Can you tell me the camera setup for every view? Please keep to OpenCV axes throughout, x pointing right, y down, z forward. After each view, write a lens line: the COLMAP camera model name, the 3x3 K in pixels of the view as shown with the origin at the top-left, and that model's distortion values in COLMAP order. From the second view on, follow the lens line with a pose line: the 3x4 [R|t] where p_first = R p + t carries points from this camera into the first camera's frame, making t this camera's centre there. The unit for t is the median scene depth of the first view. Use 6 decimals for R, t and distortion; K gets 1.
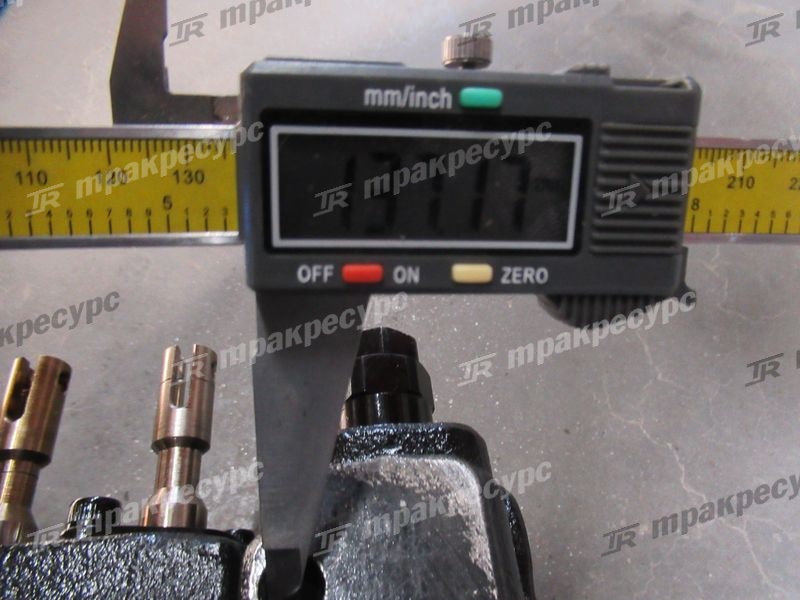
lens RADIAL K [[610.6, 0, 382.5], [0, 610.6, 292.8], [0, 0, 1]] dist [0.071811, -0.023435]
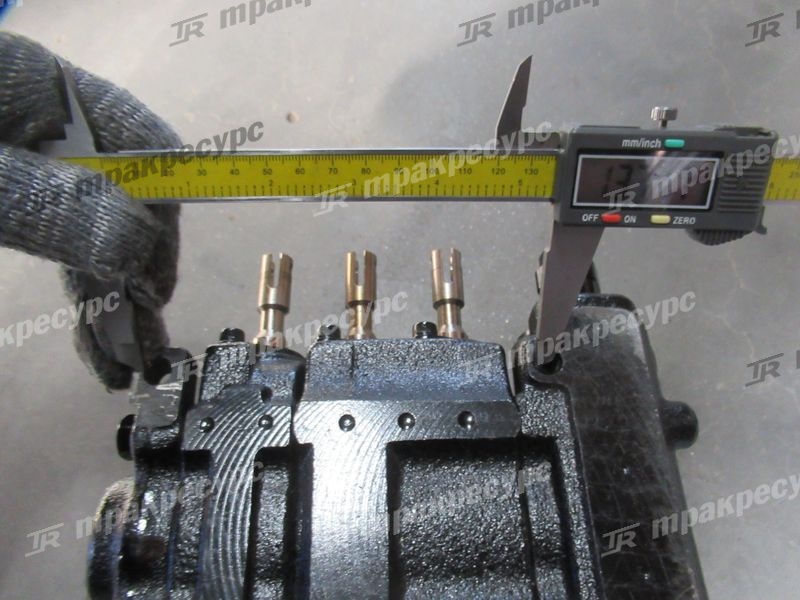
lens RADIAL K [[610.6, 0, 397.1], [0, 610.6, 289.2], [0, 0, 1]] dist [0.071811, -0.023435]
pose [[0.994656, 0.045451, -0.092701, -0.589295], [-0.031420, 0.988554, 0.147560, -0.081467], [0.098346, -0.143859, 0.984699, -1.364643]]
